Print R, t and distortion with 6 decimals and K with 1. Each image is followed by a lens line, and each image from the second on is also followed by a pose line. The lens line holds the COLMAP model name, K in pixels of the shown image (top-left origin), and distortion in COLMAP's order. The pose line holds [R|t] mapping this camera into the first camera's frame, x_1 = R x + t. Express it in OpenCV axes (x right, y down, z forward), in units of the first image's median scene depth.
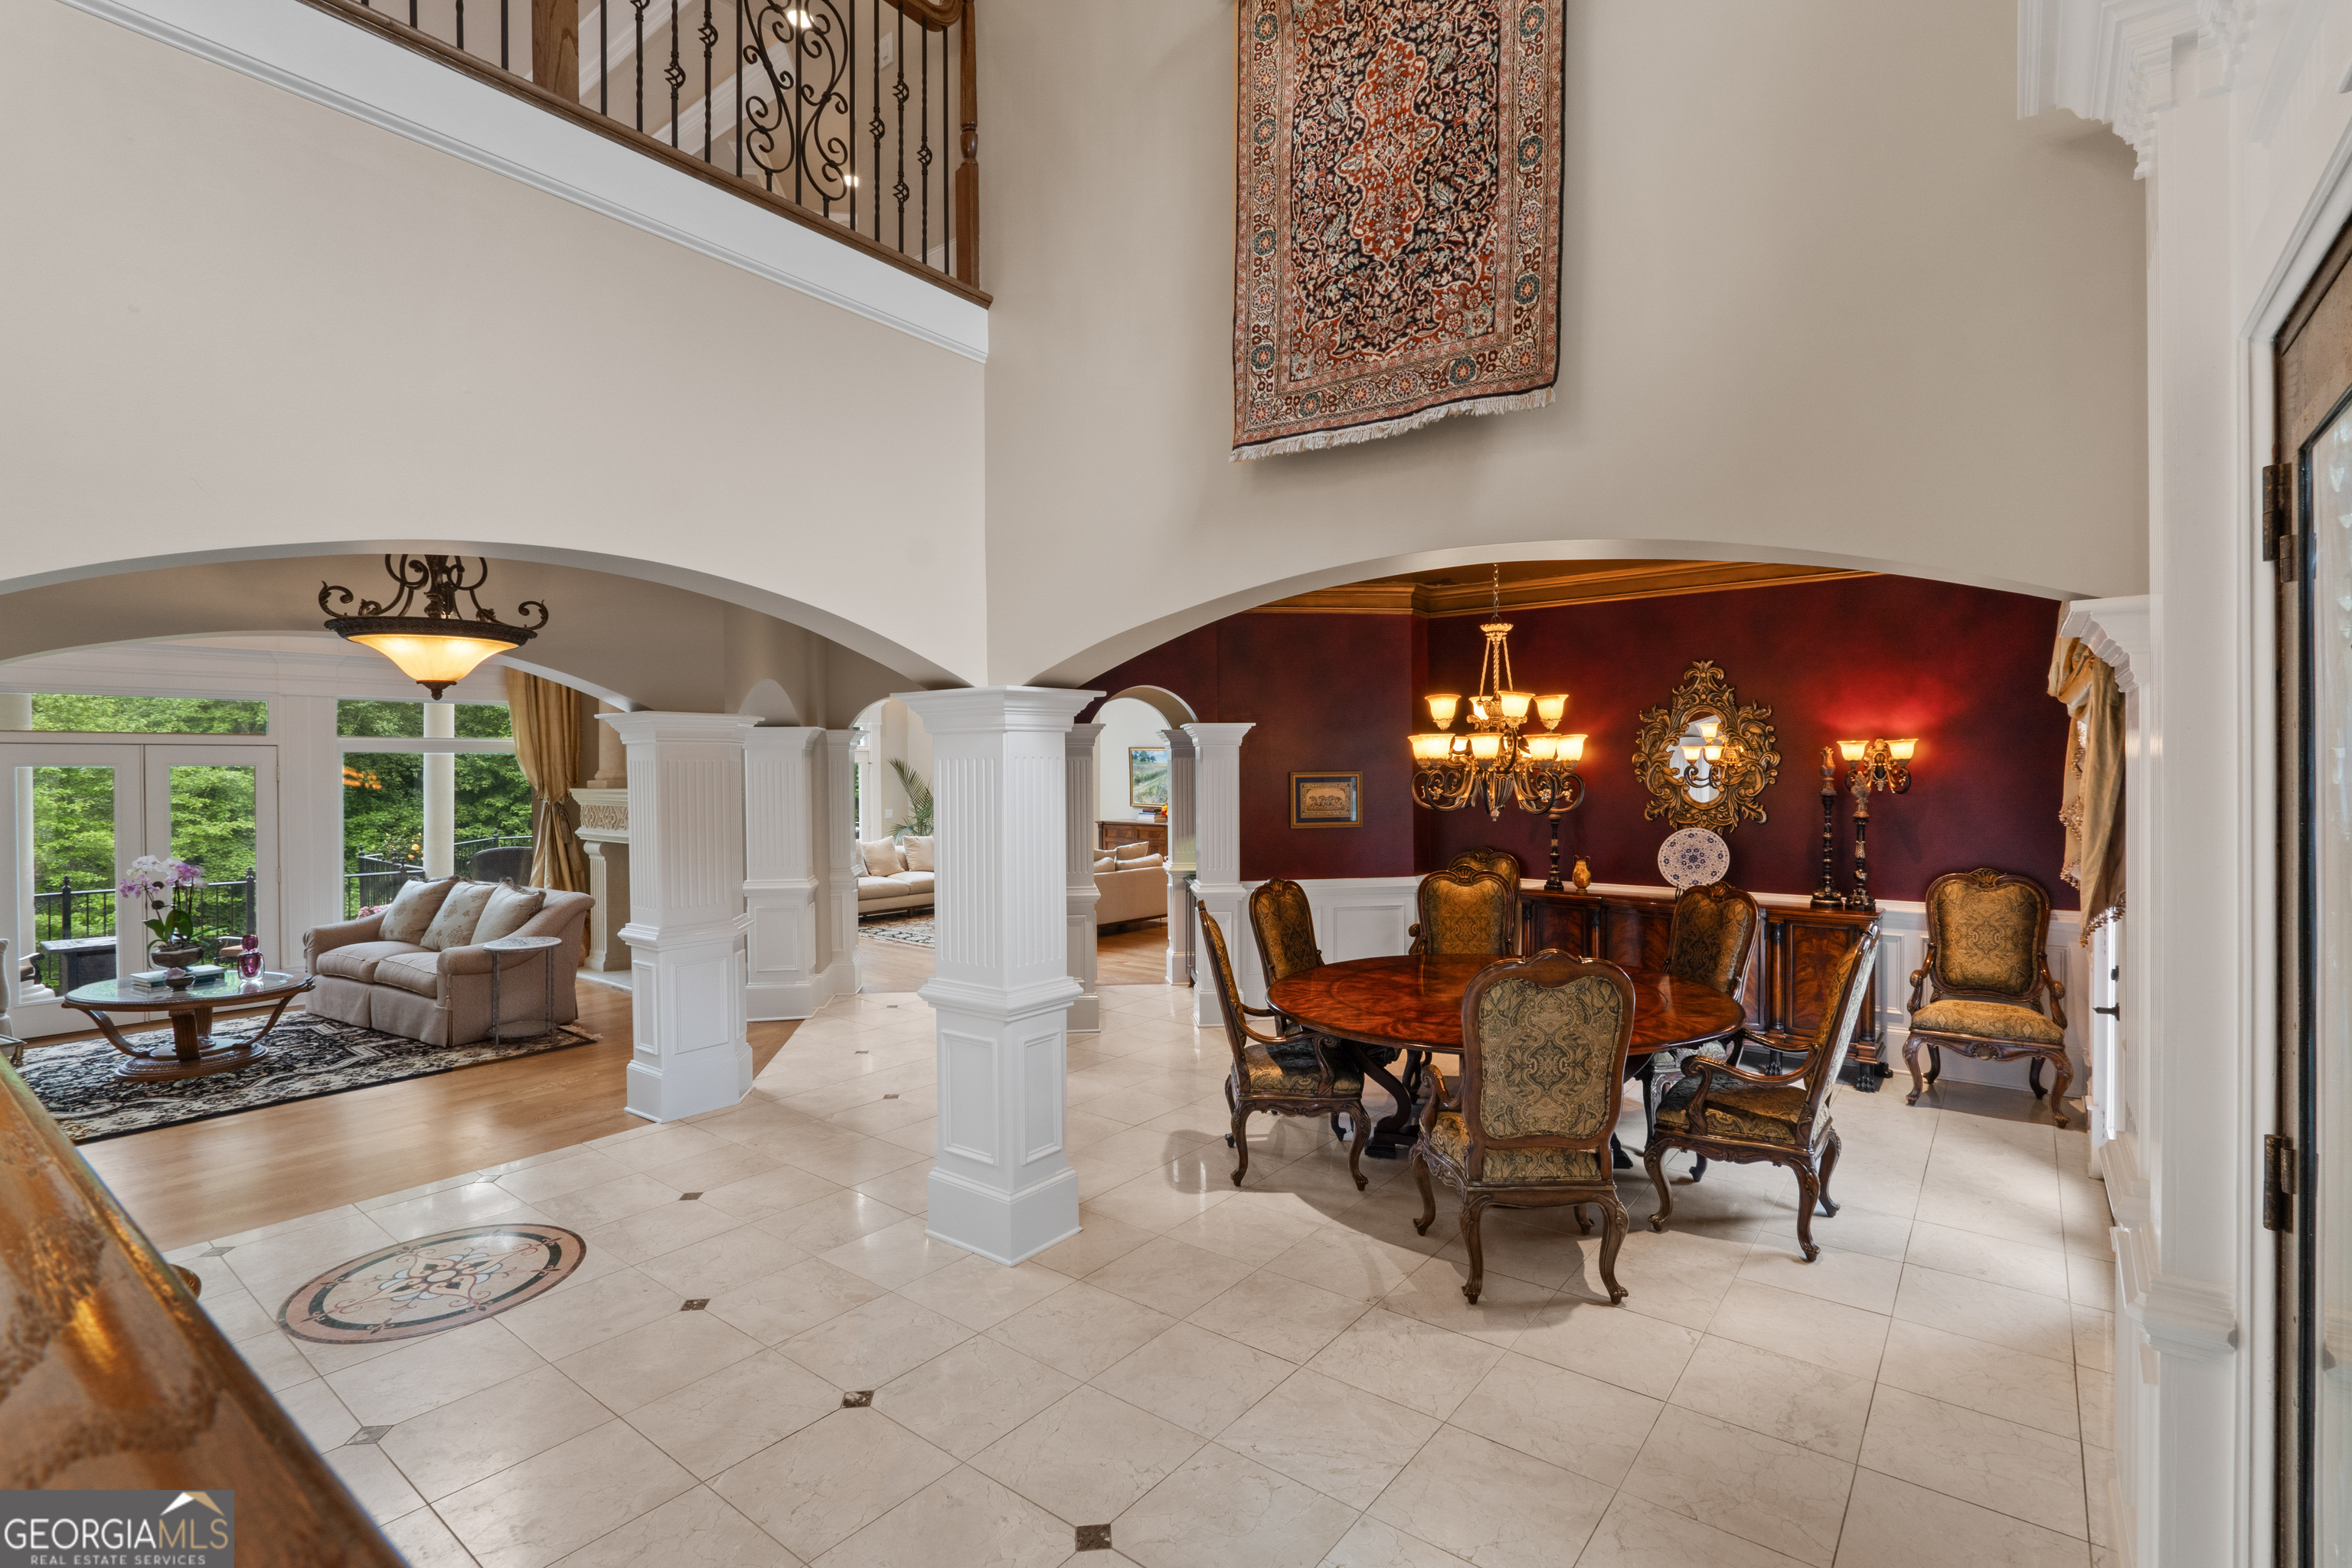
lens RADIAL K [[1072.9, 0, 1177.0], [0, 1072.9, 784.1], [0, 0, 1]] dist [-0.002793, -0.001755]
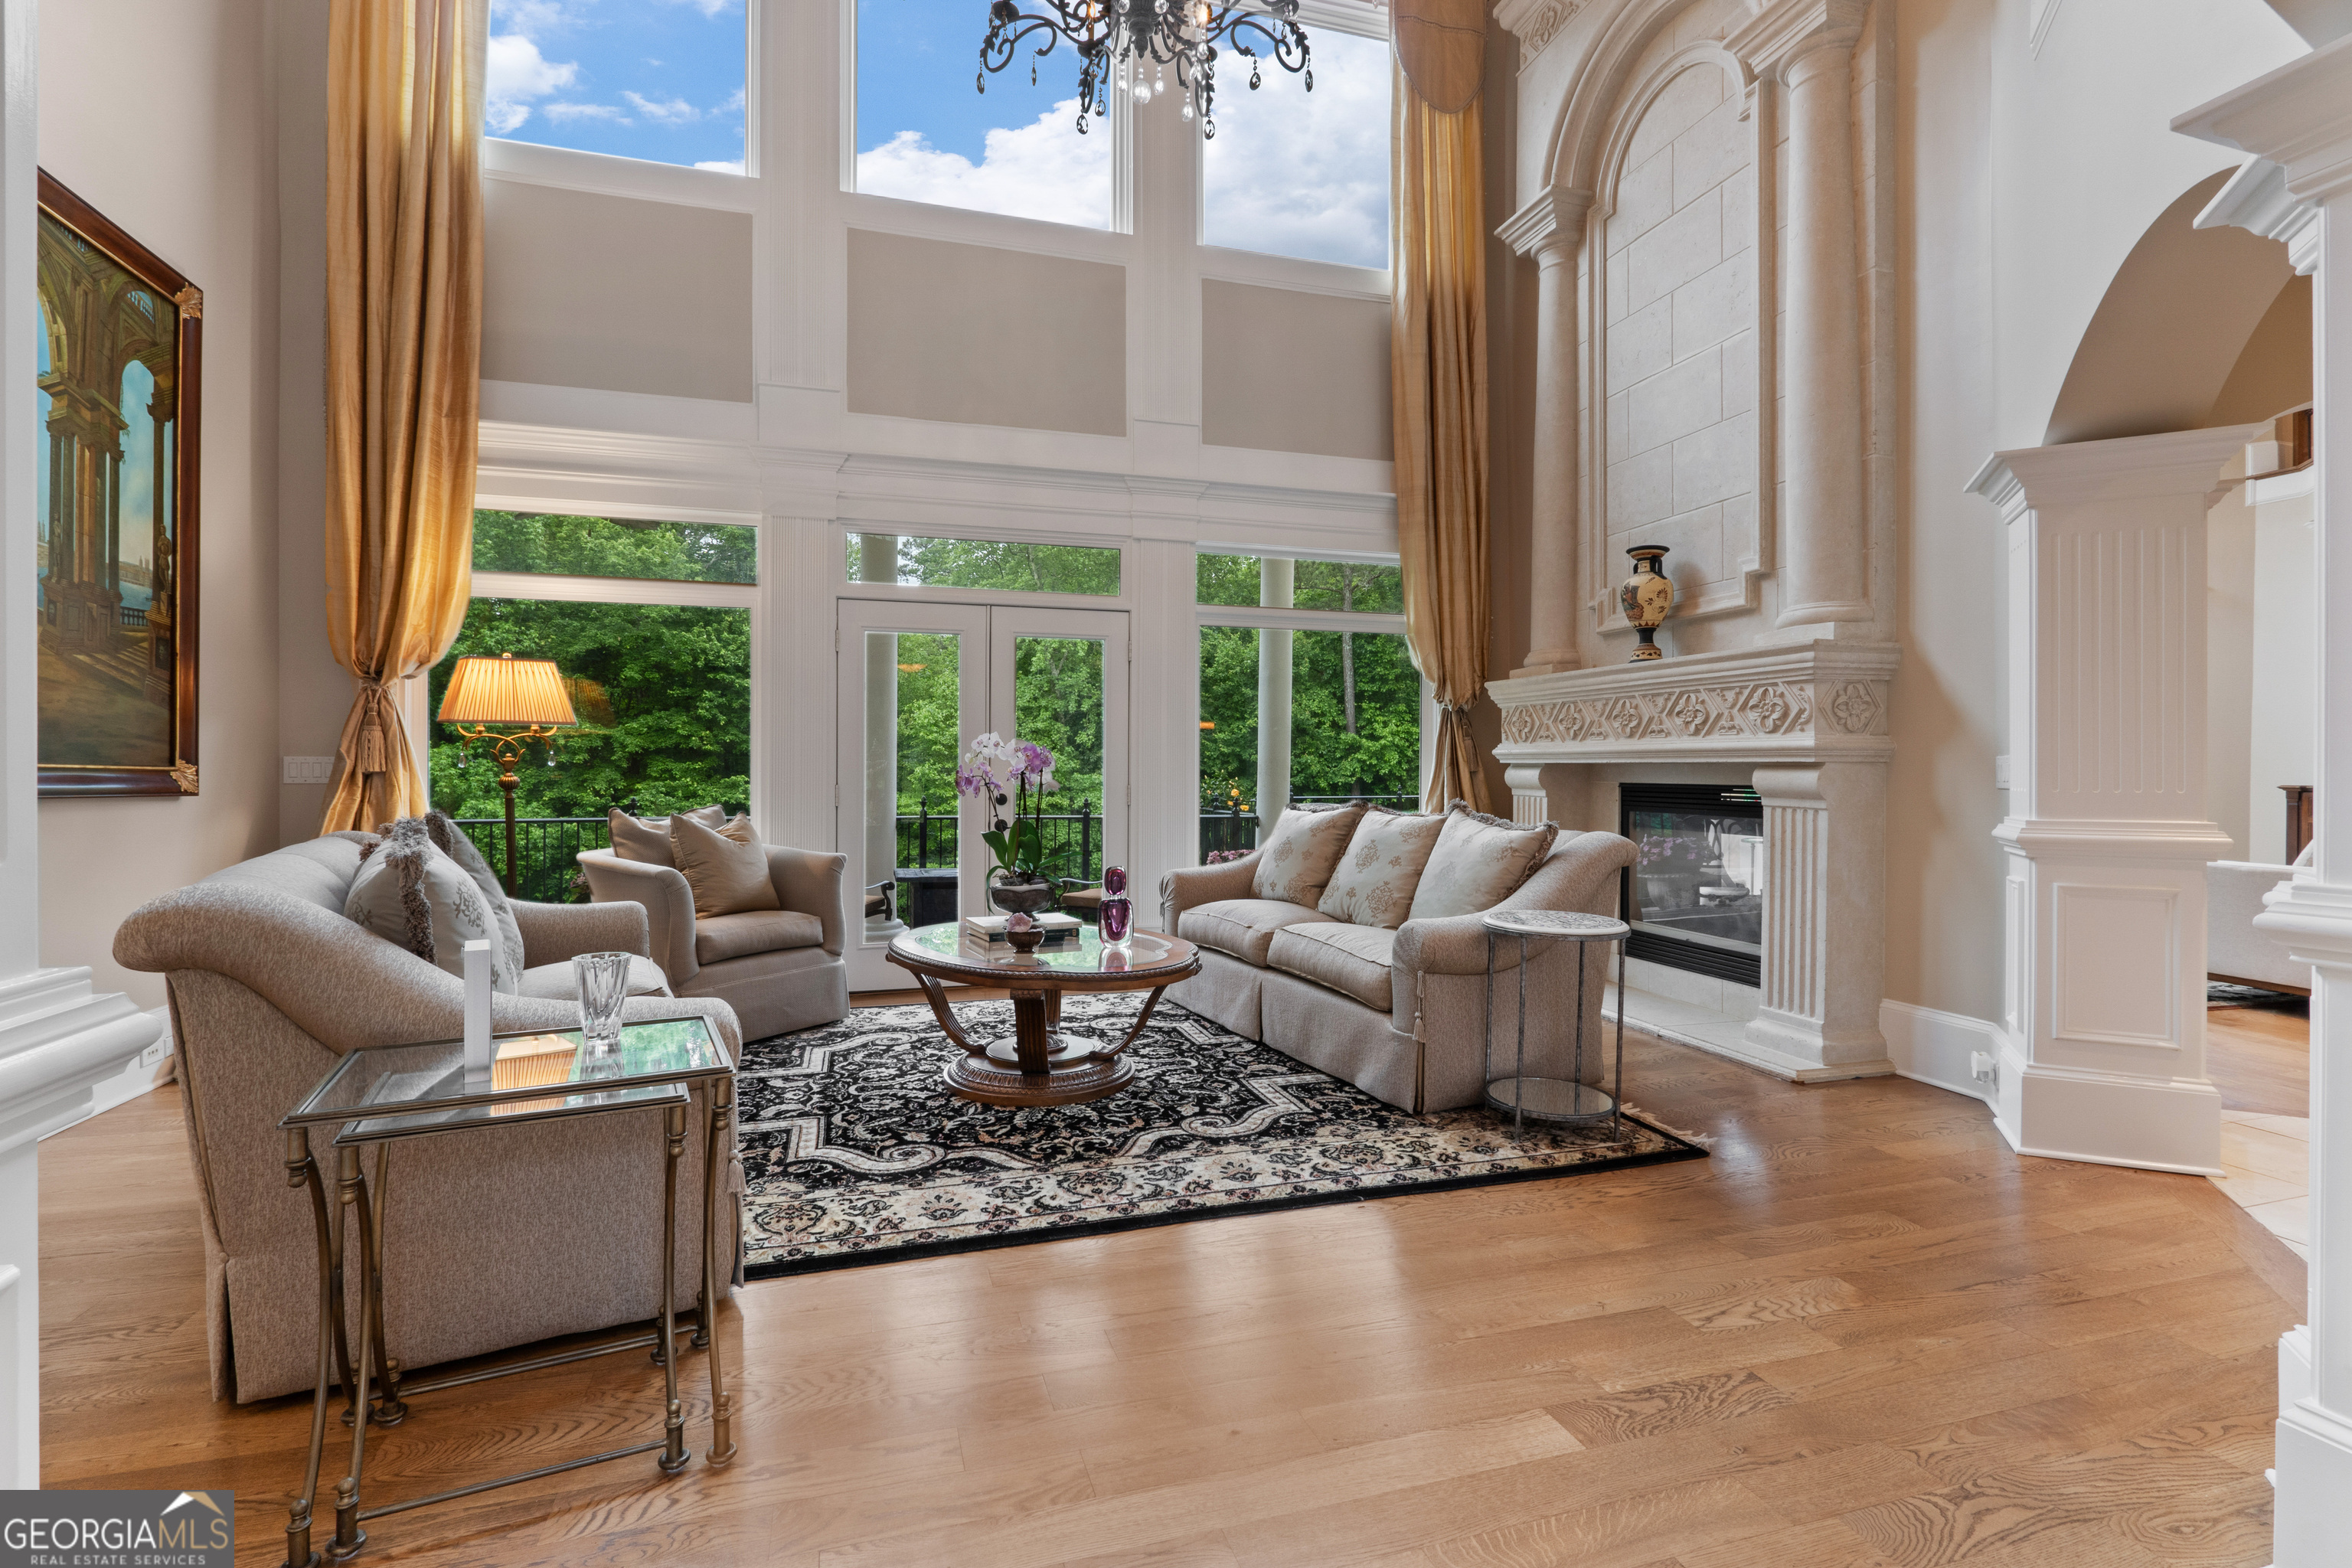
lens RADIAL K [[1072.9, 0, 1178.0], [0, 1072.9, 780.5], [0, 0, 1]] dist [-0.002793, -0.001755]
pose [[0.824337, 0.012614, -0.565959, -0.486451], [-0.016250, 0.999867, -0.001385, 0.089573], [0.565866, 0.010339, 0.824432, 0.513313]]
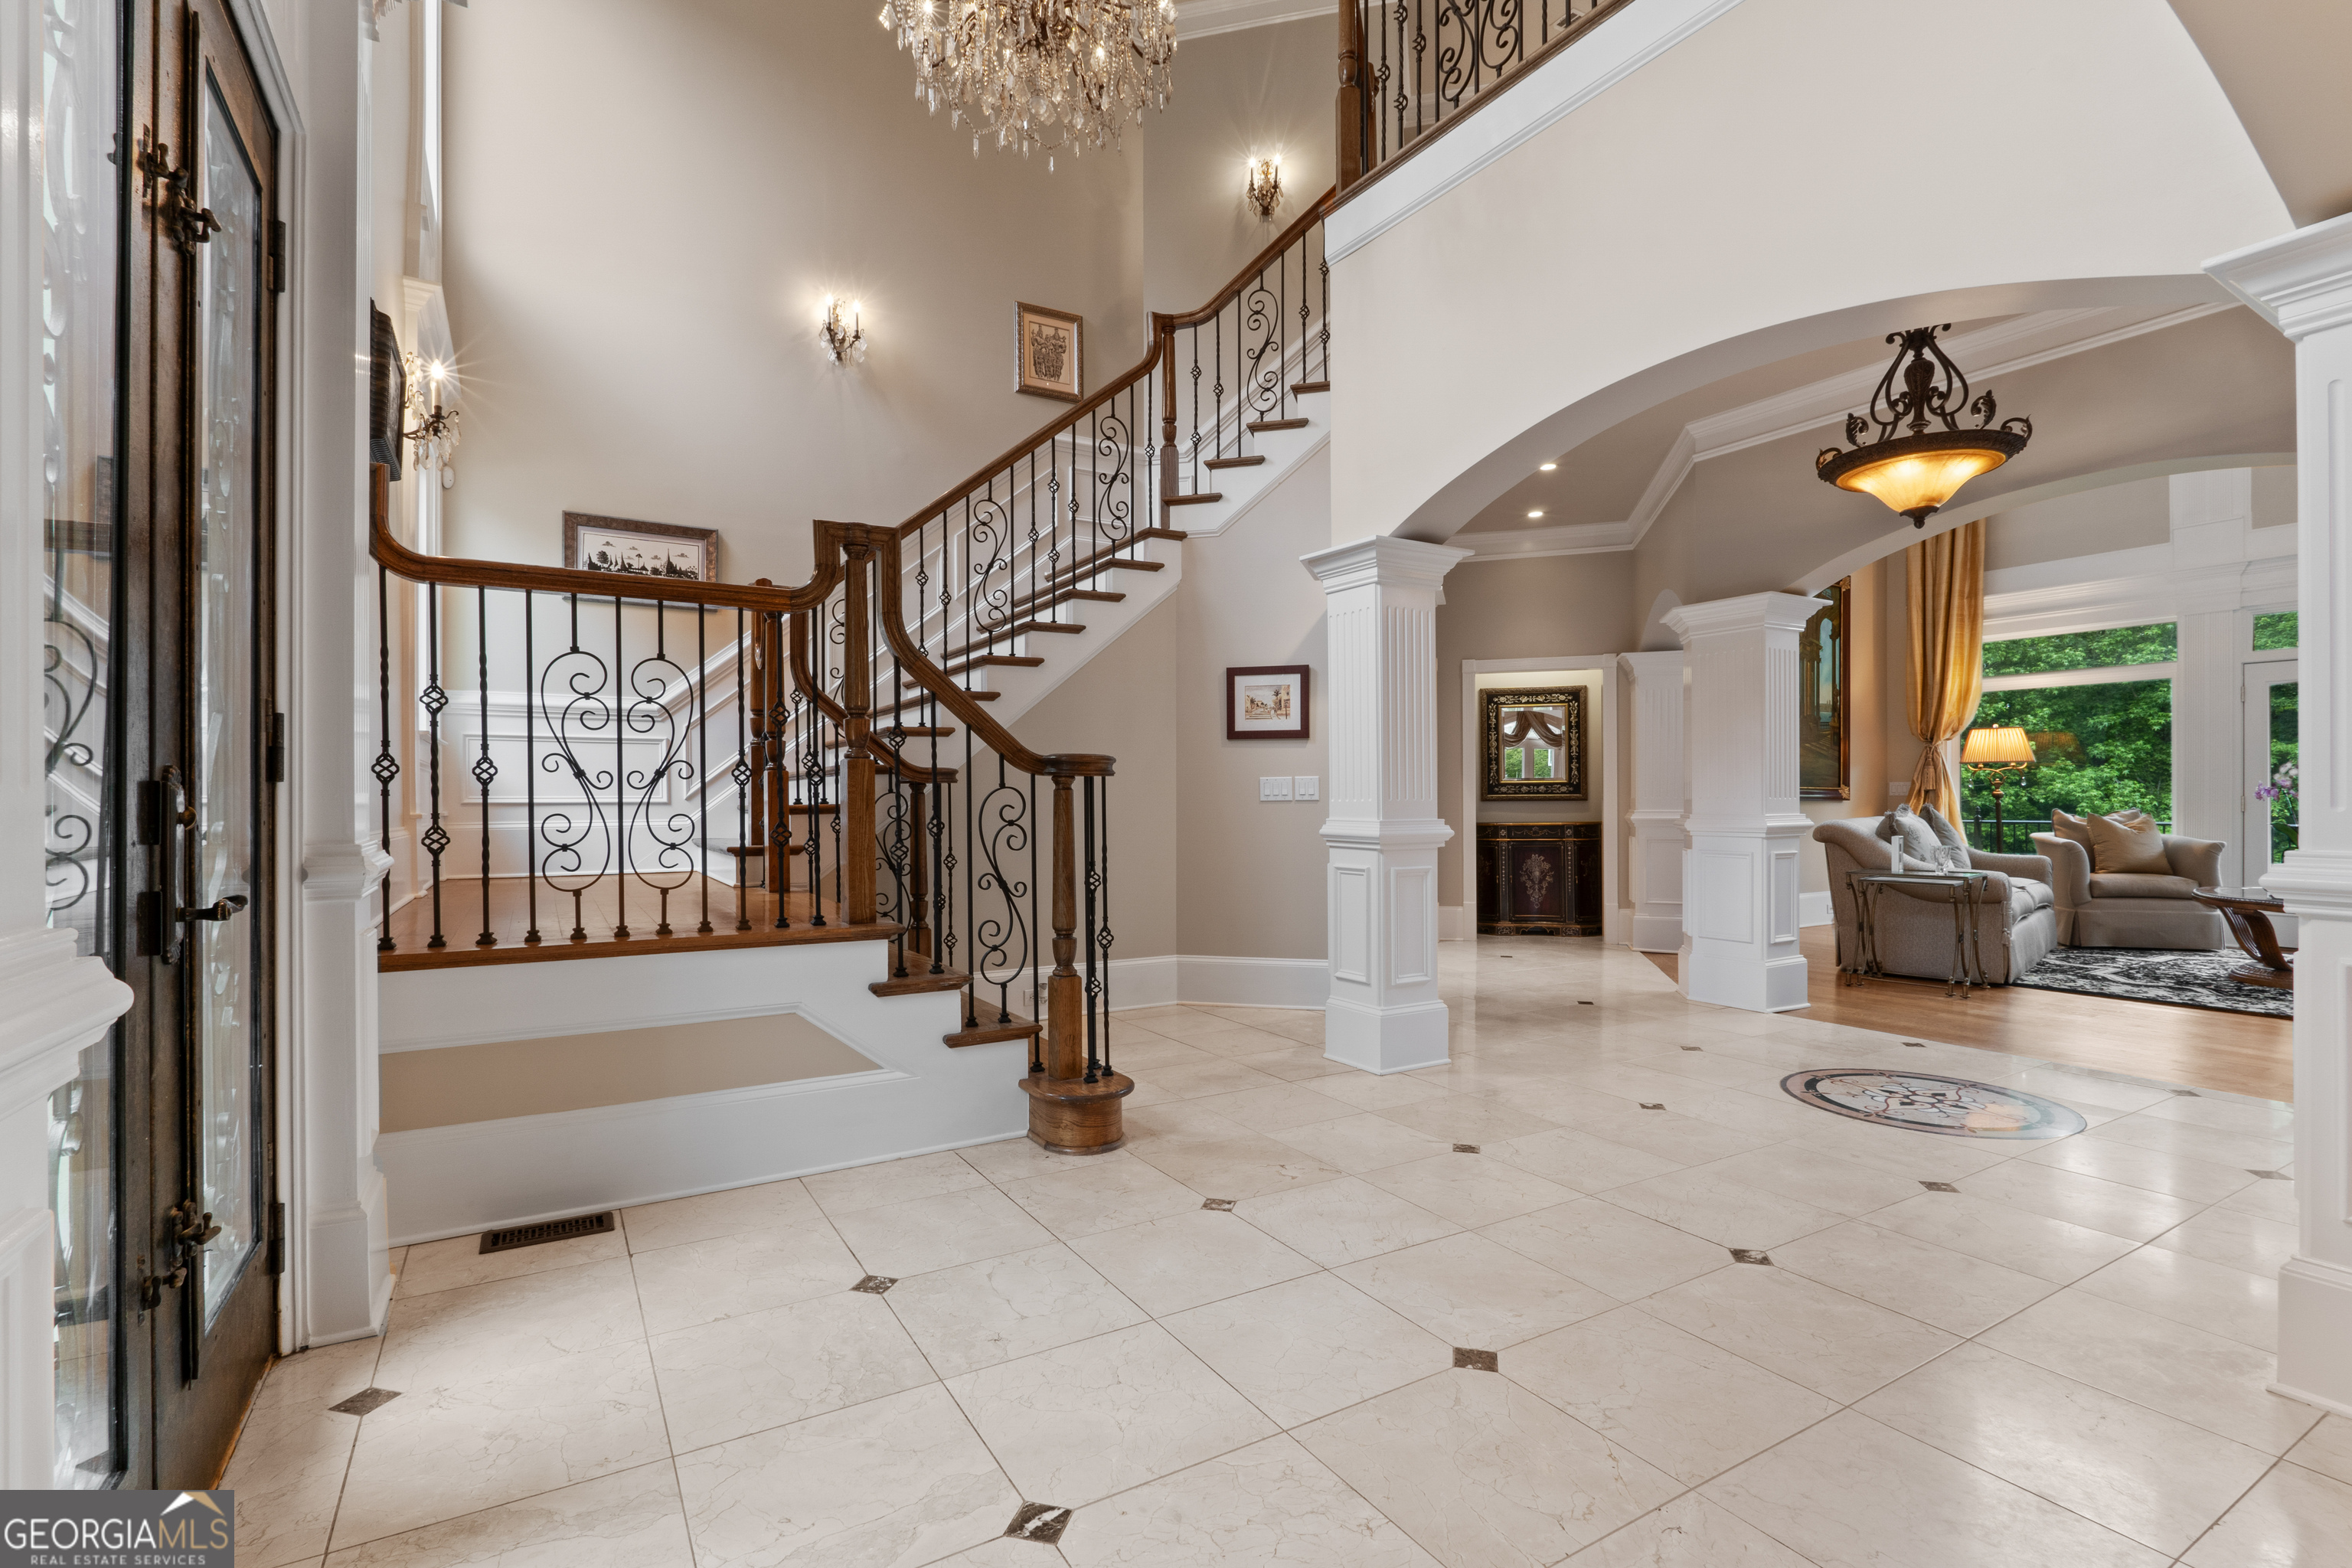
lens RADIAL K [[1072.9, 0, 1177.7], [0, 1072.9, 796.9], [0, 0, 1]] dist [-0.002793, -0.001755]
pose [[-0.354885, 0.007801, -0.934877, 0.278587], [-0.008728, 0.999894, 0.011657, 0.093358], [0.934869, 0.012296, -0.354779, 0.385114]]
